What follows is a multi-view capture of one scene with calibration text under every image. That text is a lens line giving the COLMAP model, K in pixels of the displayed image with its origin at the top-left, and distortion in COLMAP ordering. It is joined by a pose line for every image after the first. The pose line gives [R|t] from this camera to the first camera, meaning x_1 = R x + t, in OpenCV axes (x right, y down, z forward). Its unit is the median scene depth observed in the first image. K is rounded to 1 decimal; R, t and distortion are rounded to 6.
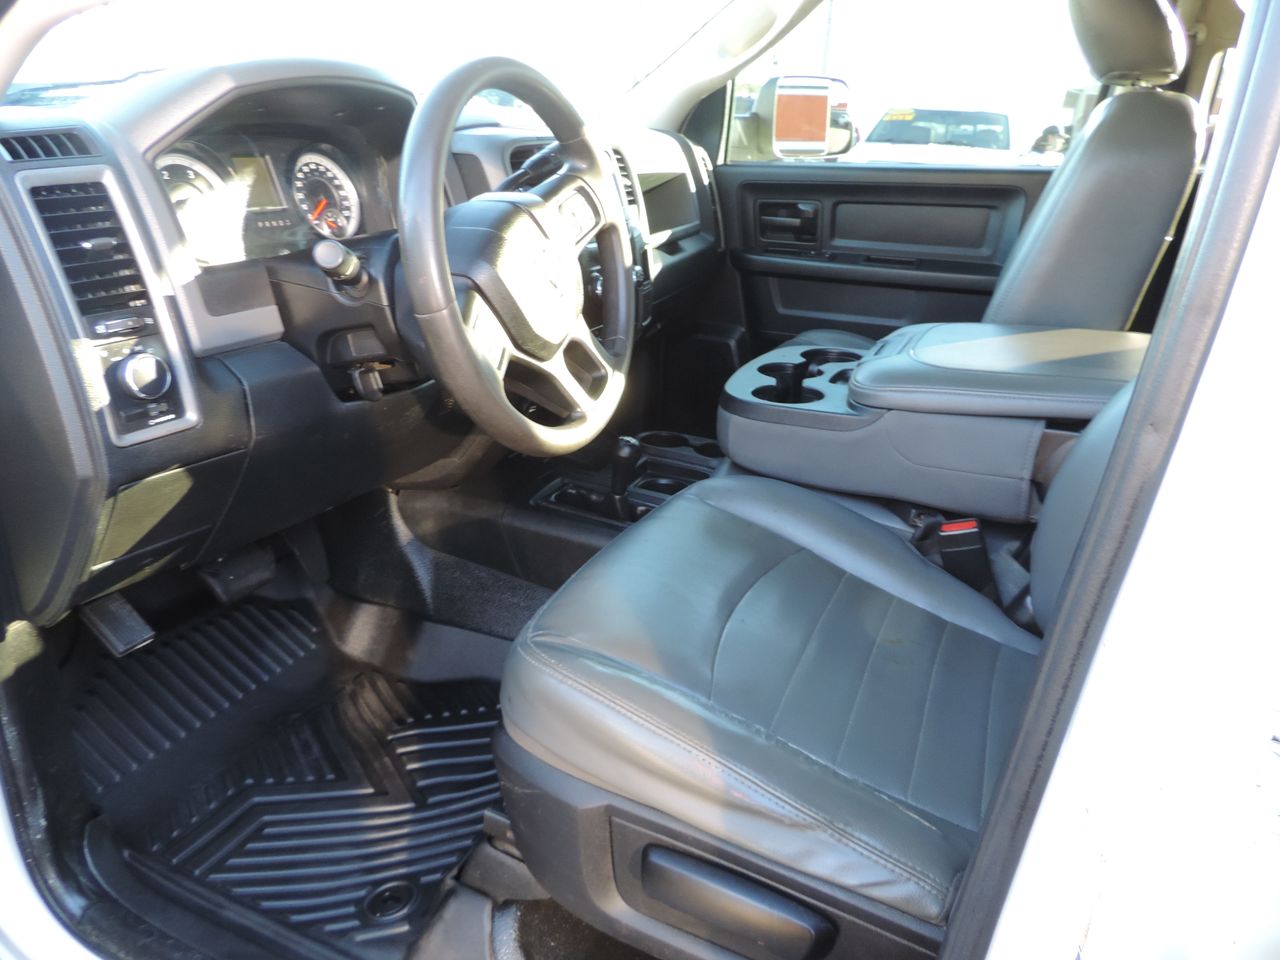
lens RADIAL K [[908.2, 0, 651.9], [0, 908.2, 480.4], [0, 0, 1]] dist [-0.017437, -0.002522]
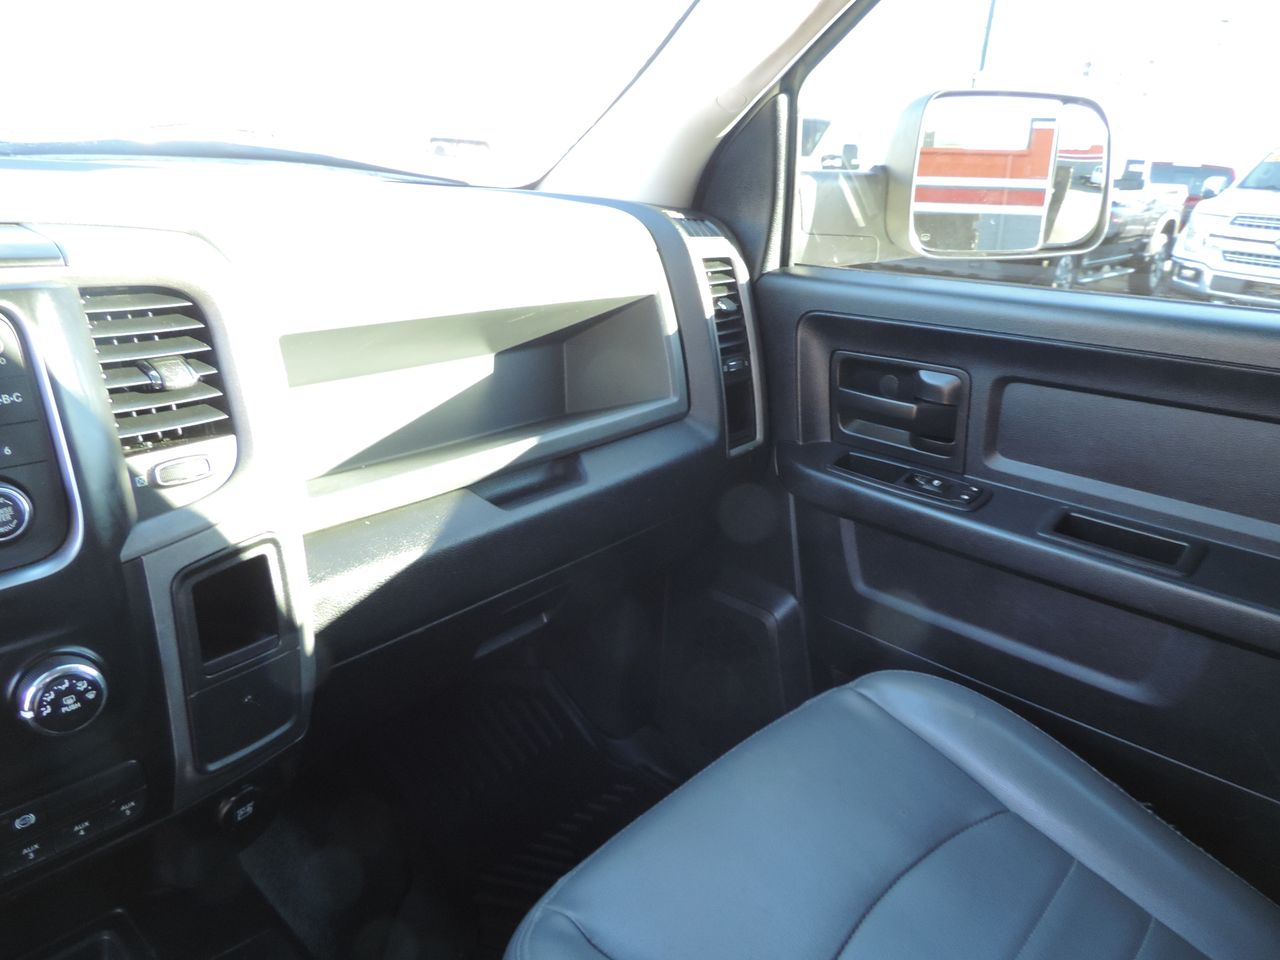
lens RADIAL K [[914.7, 0, 620.2], [0, 914.7, 485.3], [0, 0, 1]] dist [-0.003755, 0.004946]
pose [[0.934609, 0.132713, -0.329989, 0.340620], [-0.142230, 0.989822, -0.004749, -0.428882], [0.326000, 0.051372, 0.943973, 1.005598]]
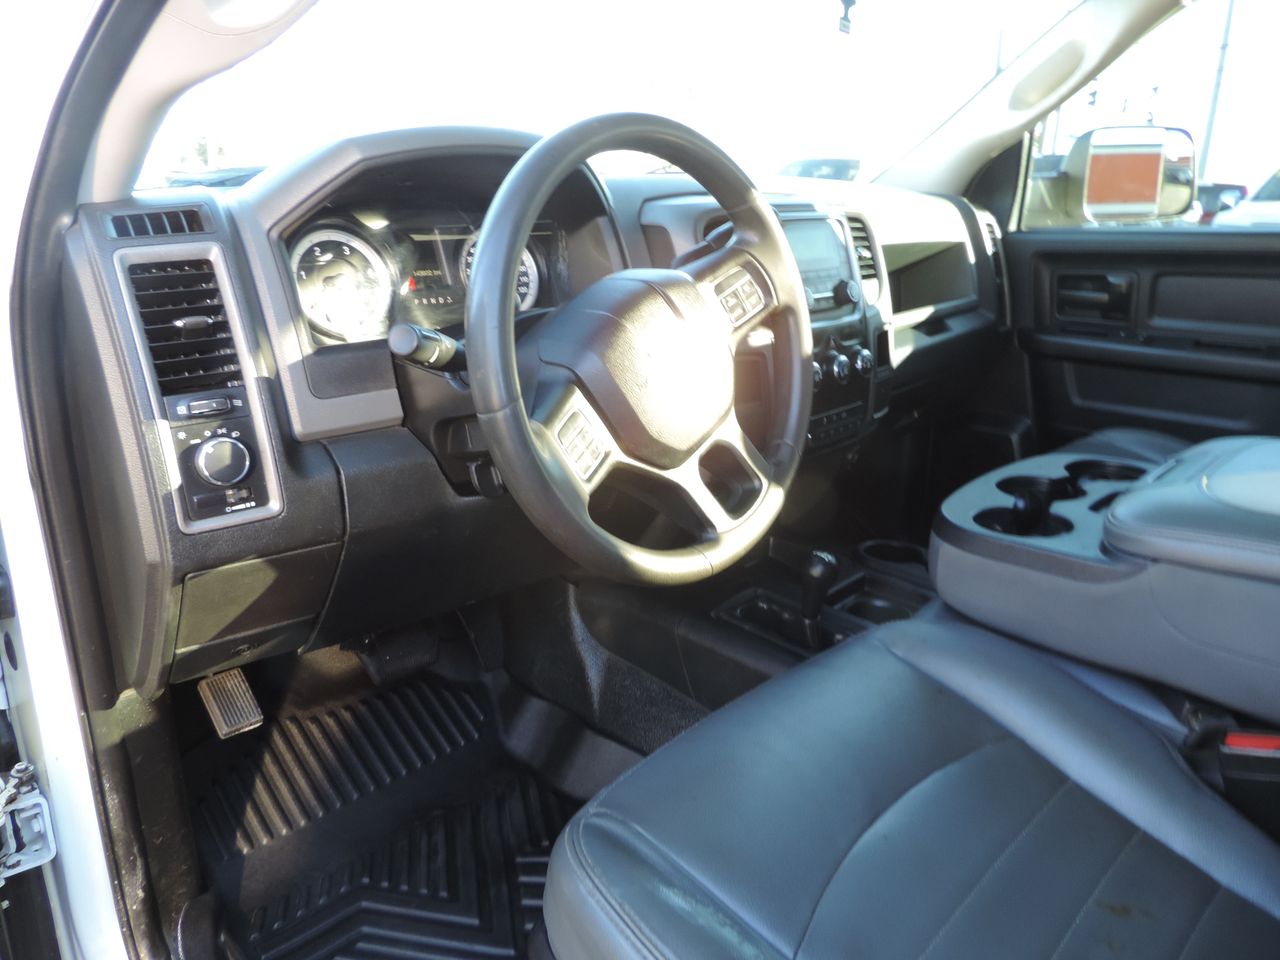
lens RADIAL K [[926.6, 0, 640.0], [0, 926.6, 480.0], [0, 0, 1]] dist [-0.011966, -0.003638]
pose [[0.937456, 0.078884, -0.339047, 0.116684], [-0.103473, 0.993108, -0.055039, -0.058221], [0.332369, 0.086678, 0.939158, 0.158555]]
